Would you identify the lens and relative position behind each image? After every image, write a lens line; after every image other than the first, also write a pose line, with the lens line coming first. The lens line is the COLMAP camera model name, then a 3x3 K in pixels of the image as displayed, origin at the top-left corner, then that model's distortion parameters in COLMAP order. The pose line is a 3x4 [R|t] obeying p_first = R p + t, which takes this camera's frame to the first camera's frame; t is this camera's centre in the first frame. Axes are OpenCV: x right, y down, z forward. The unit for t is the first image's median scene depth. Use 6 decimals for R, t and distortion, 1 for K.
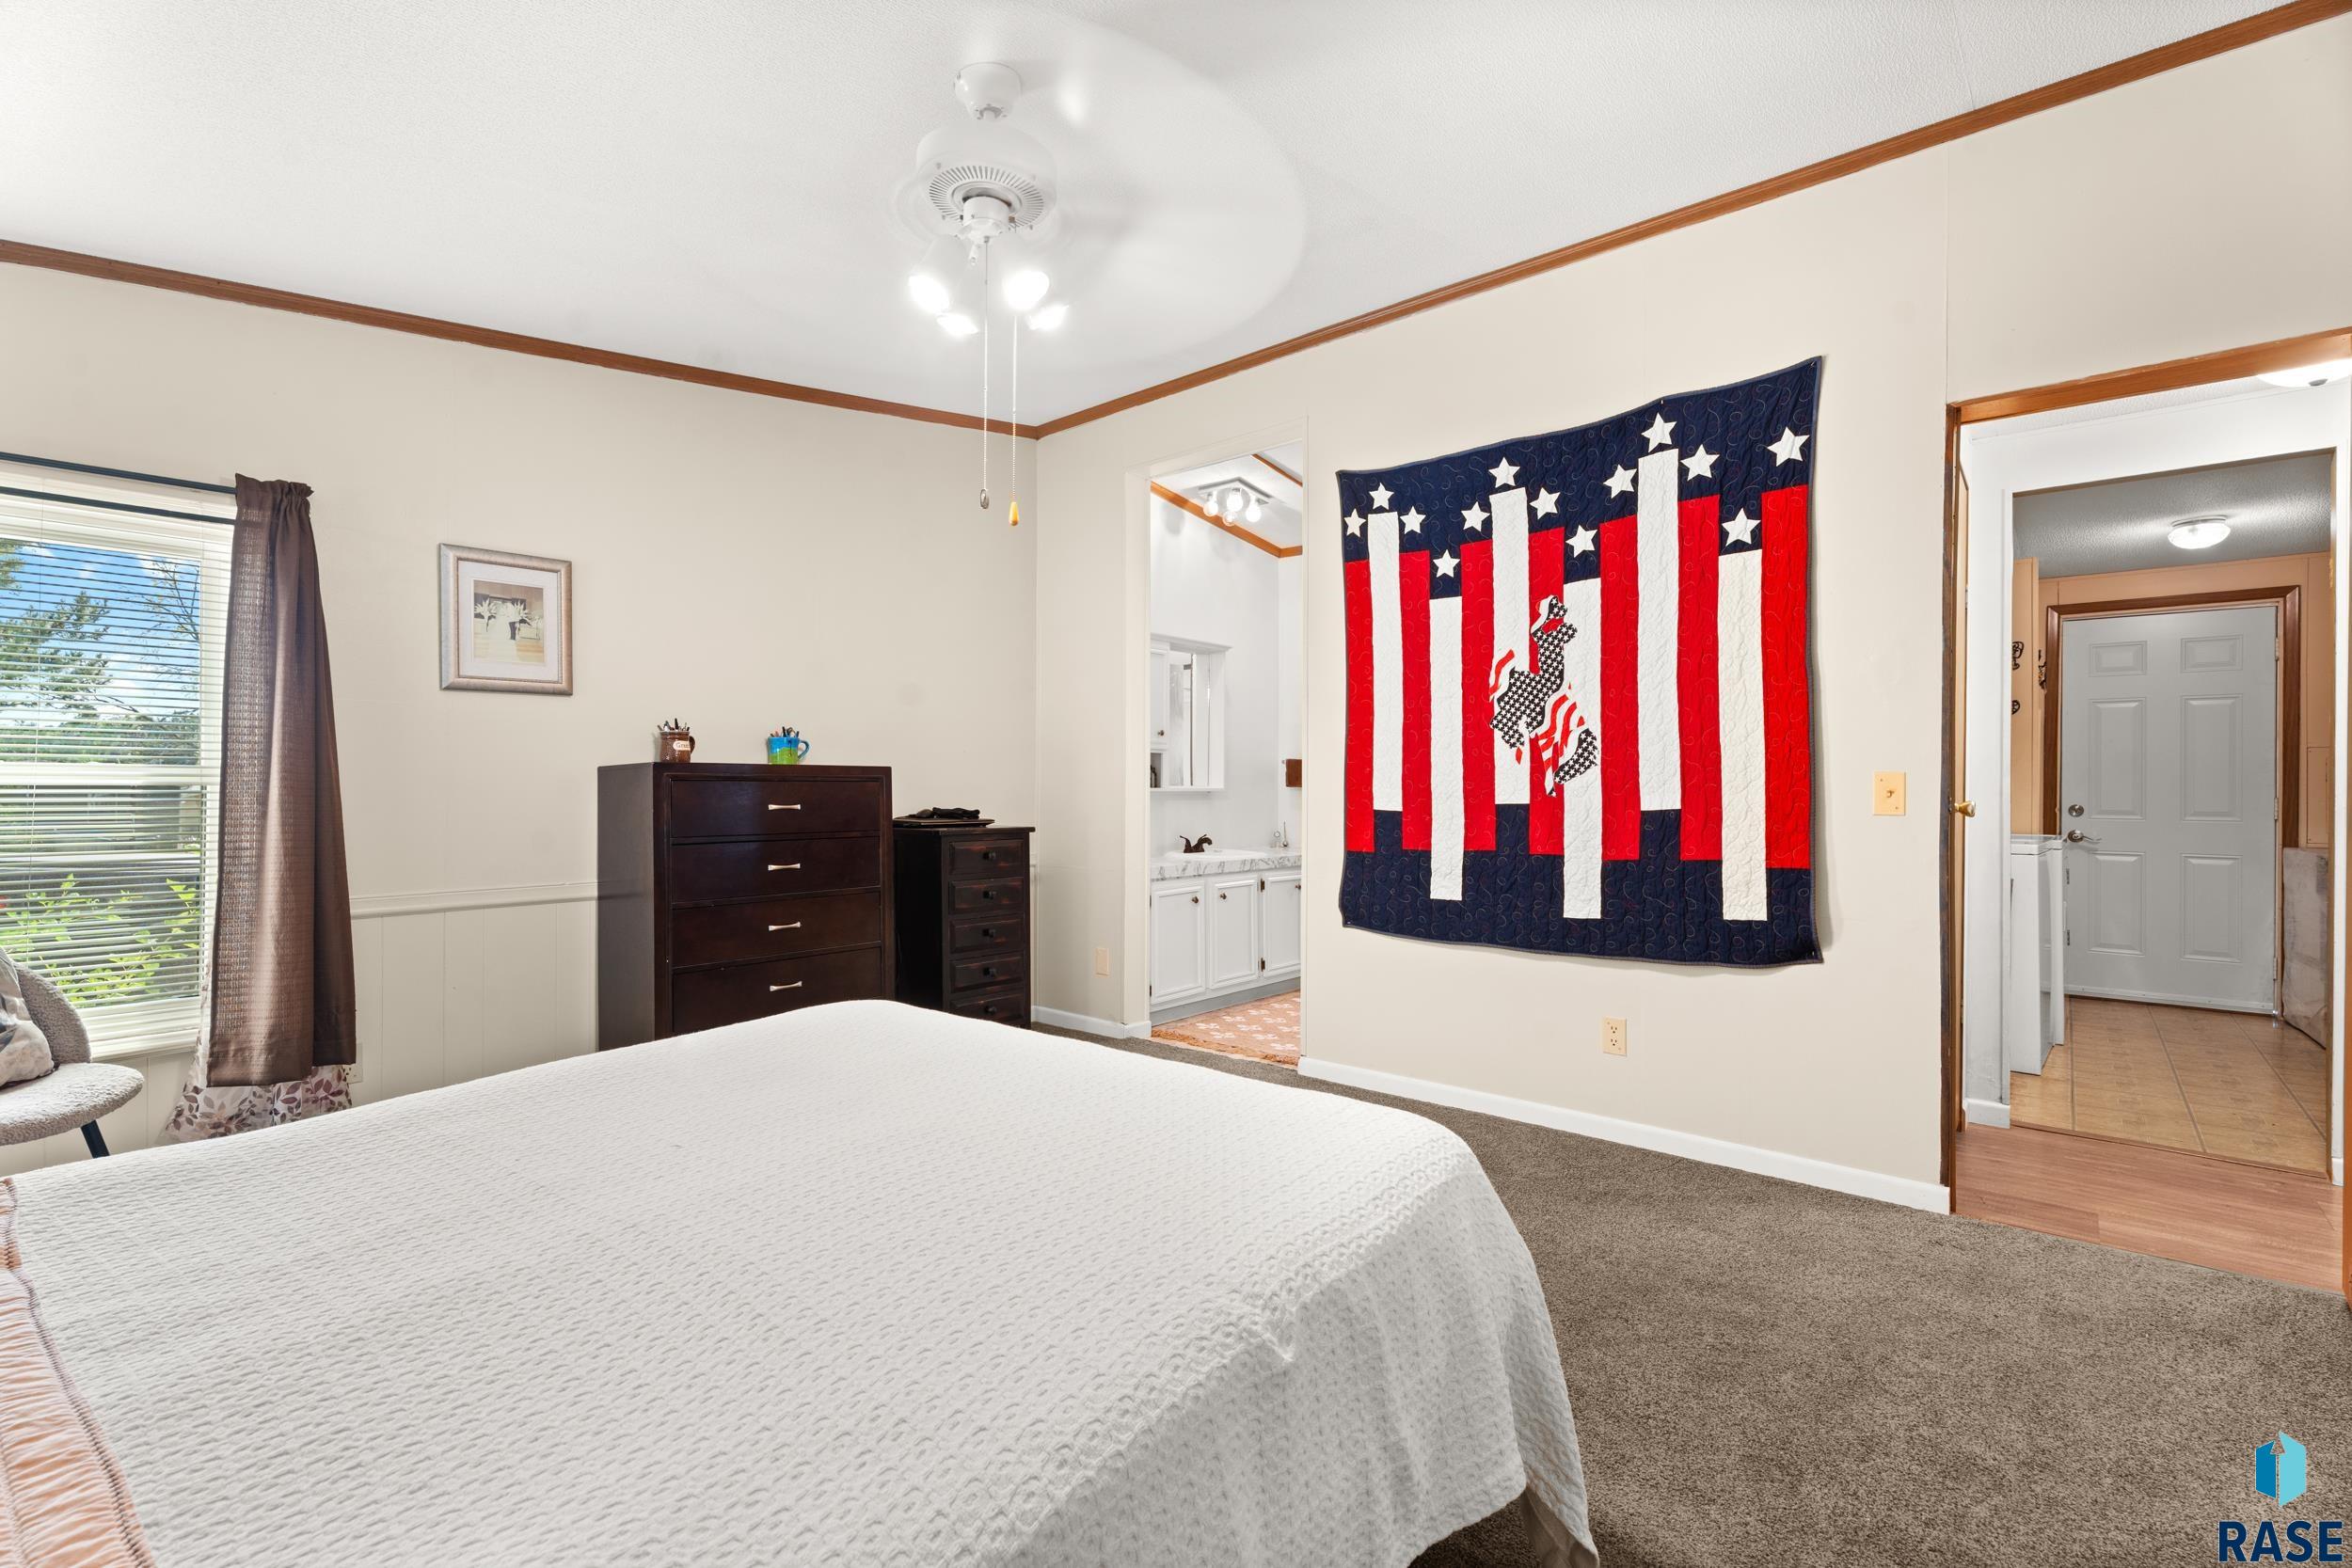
lens RADIAL K [[1053.8, 0, 1169.1], [0, 1053.8, 795.2], [0, 0, 1]] dist [-0.012369, 0.014062]
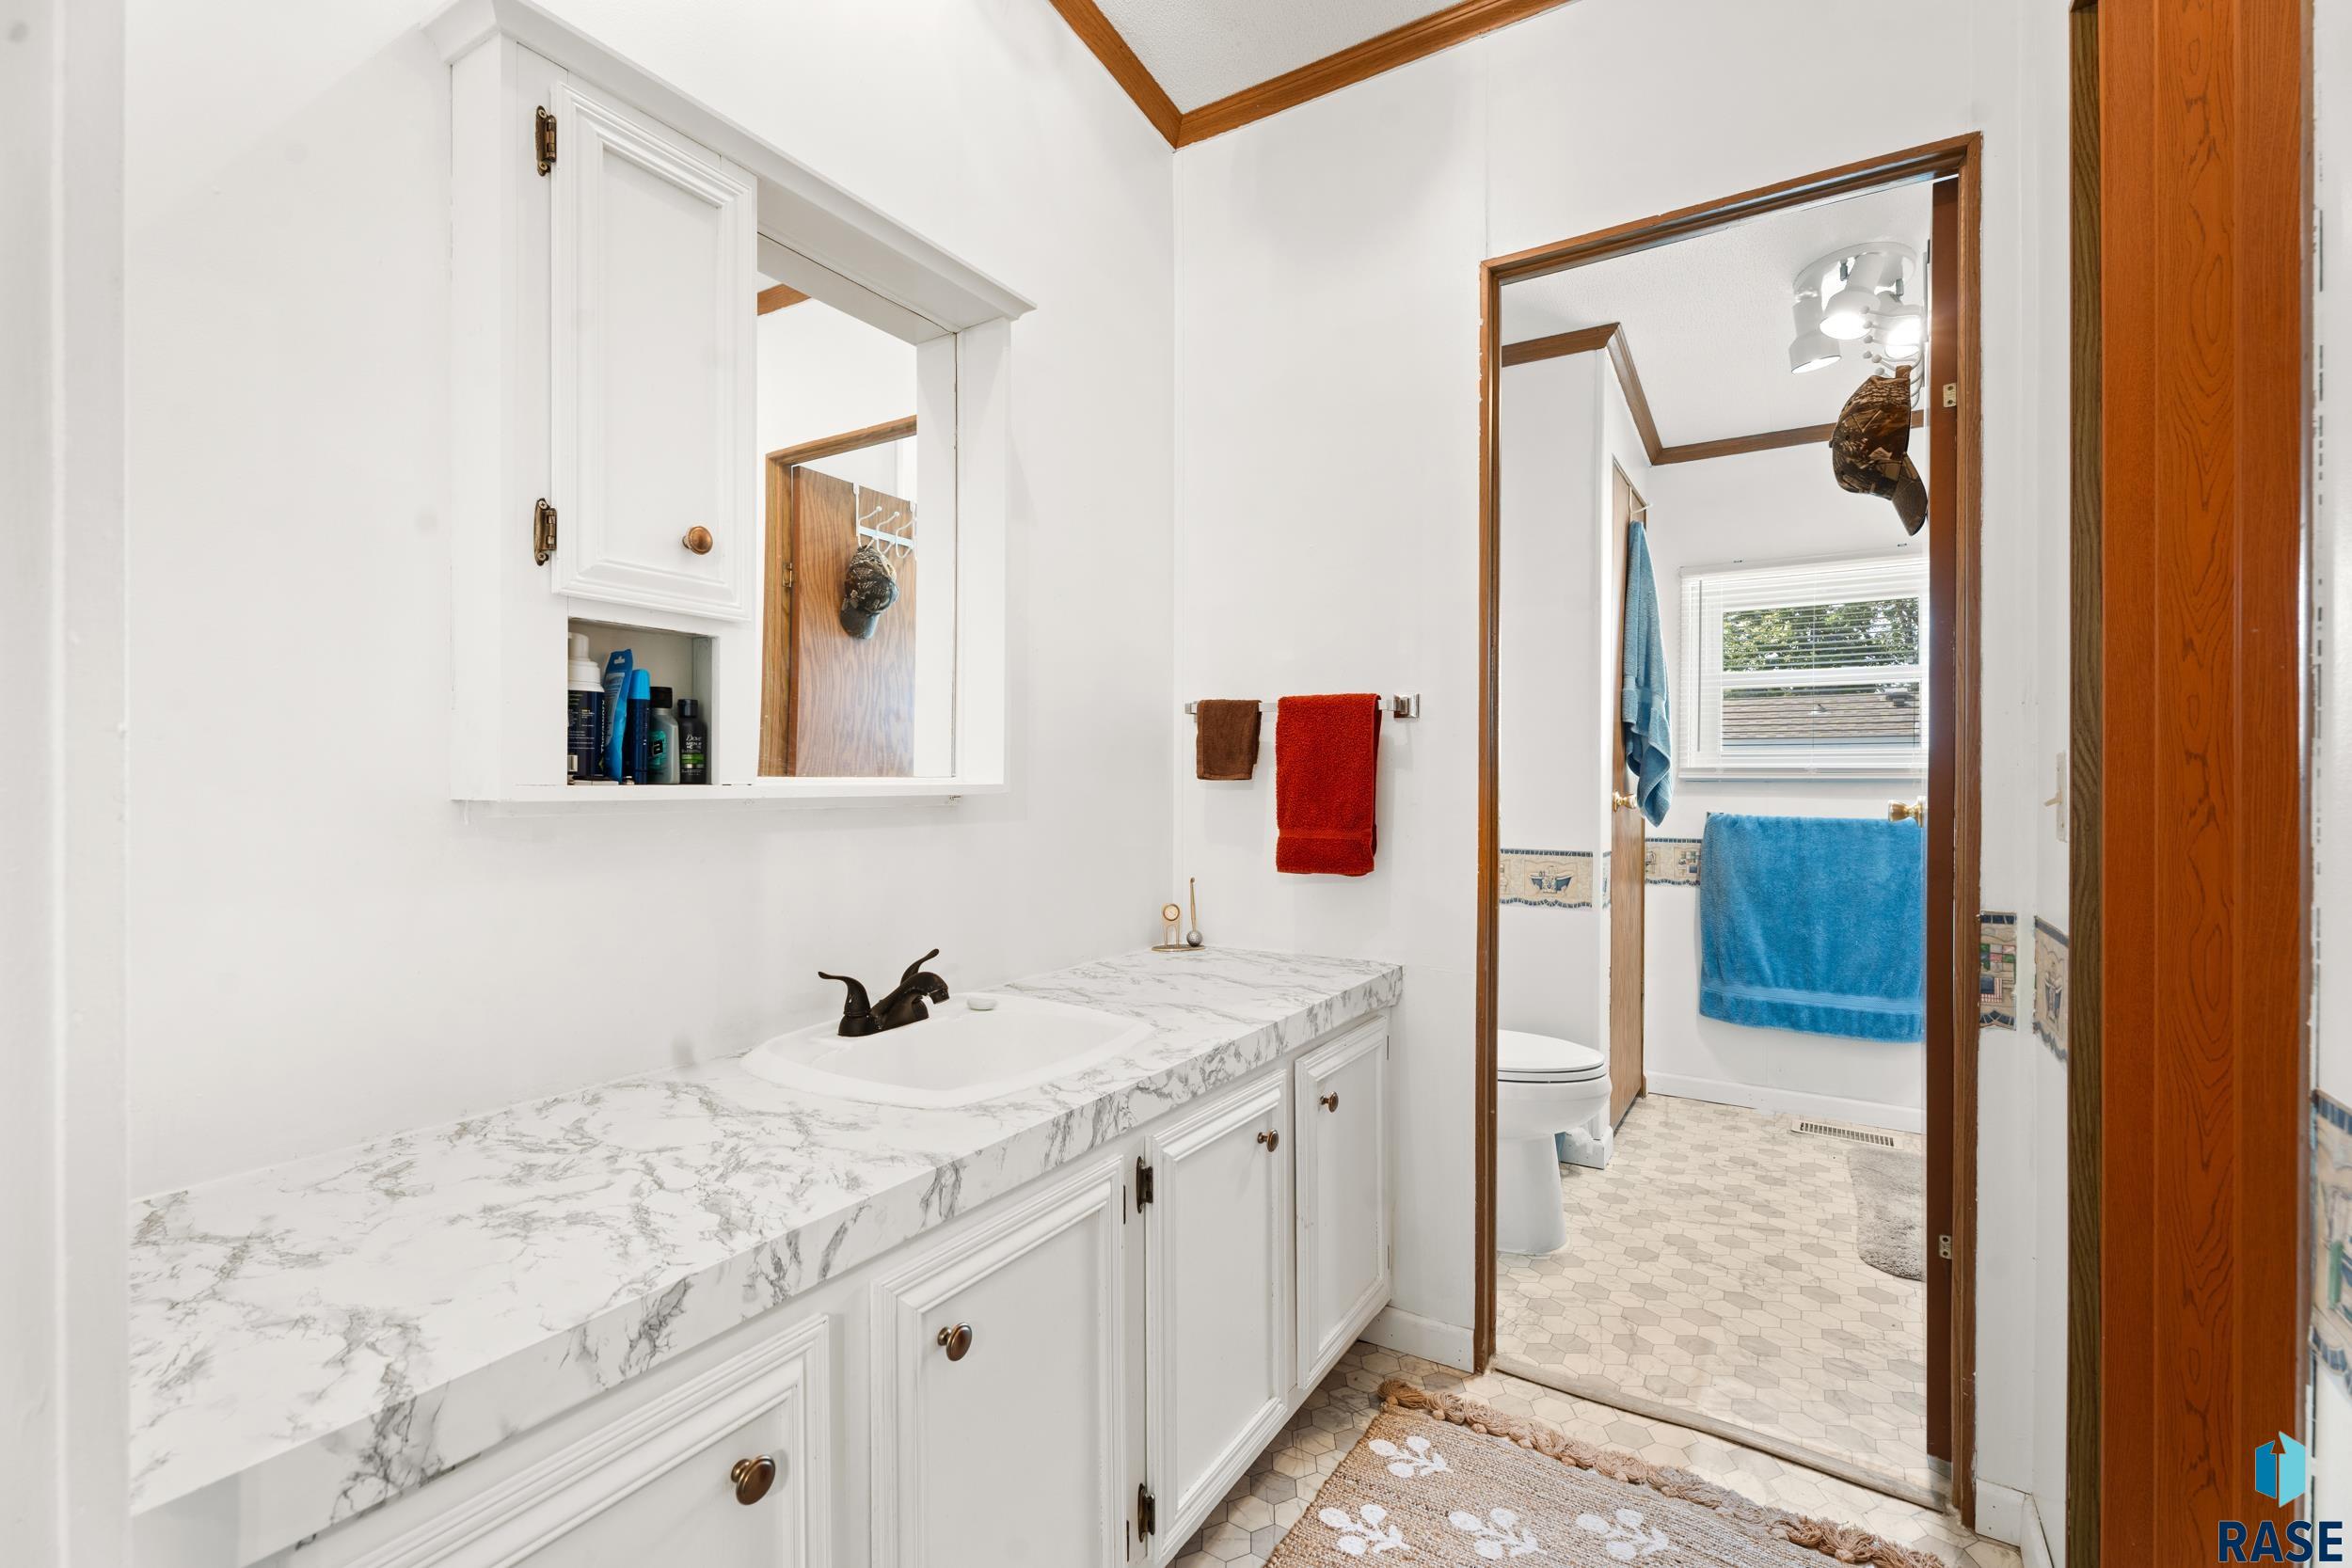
lens RADIAL K [[1058.4, 0, 1164.2], [0, 1058.4, 782.9], [0, 0, 1]] dist [0.001731, 0.000679]
pose [[0.990497, -0.000275, 0.137536, 0.097141], [0.001390, 0.999967, -0.008012, -0.008852], [-0.137529, 0.008127, 0.990464, 1.237889]]
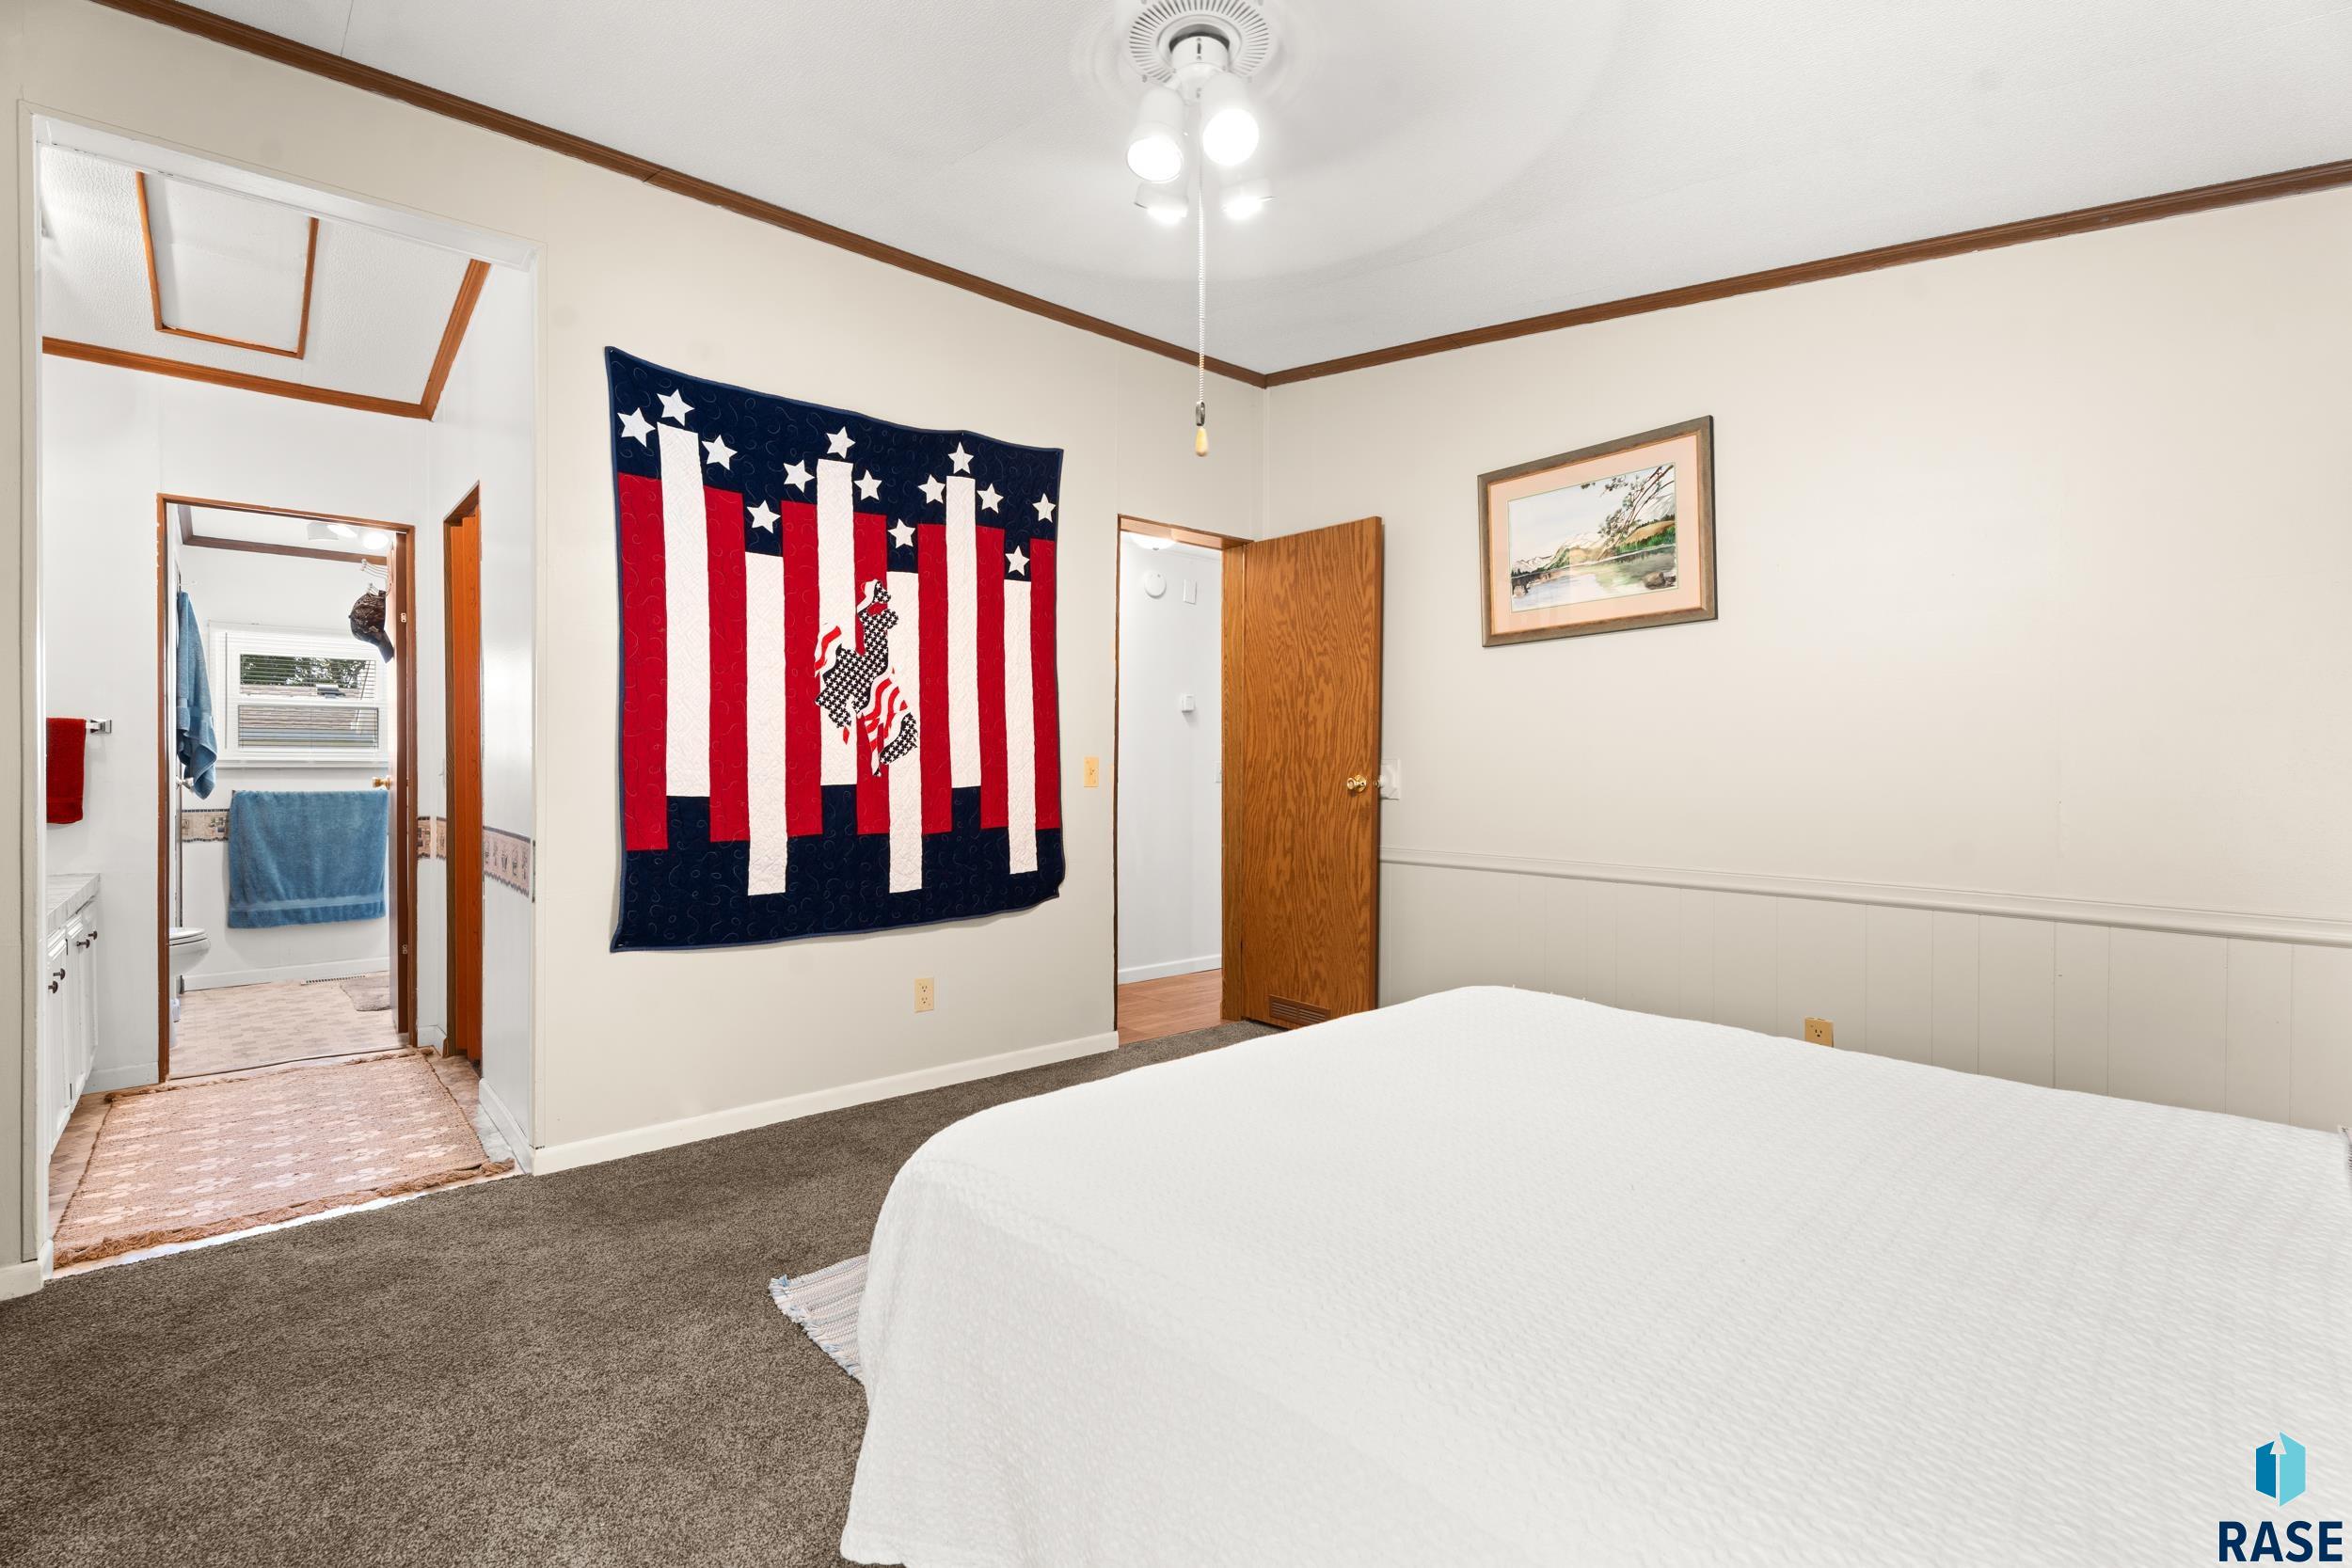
lens RADIAL K [[1058.4, 0, 1164.2], [0, 1058.4, 782.9], [0, 0, 1]] dist [0.001731, 0.000679]
pose [[0.151169, -0.012355, 0.988431, -0.608500], [0.009812, 0.999891, 0.010997, -0.001407], [-0.988459, 0.008036, 0.151274, 0.568305]]
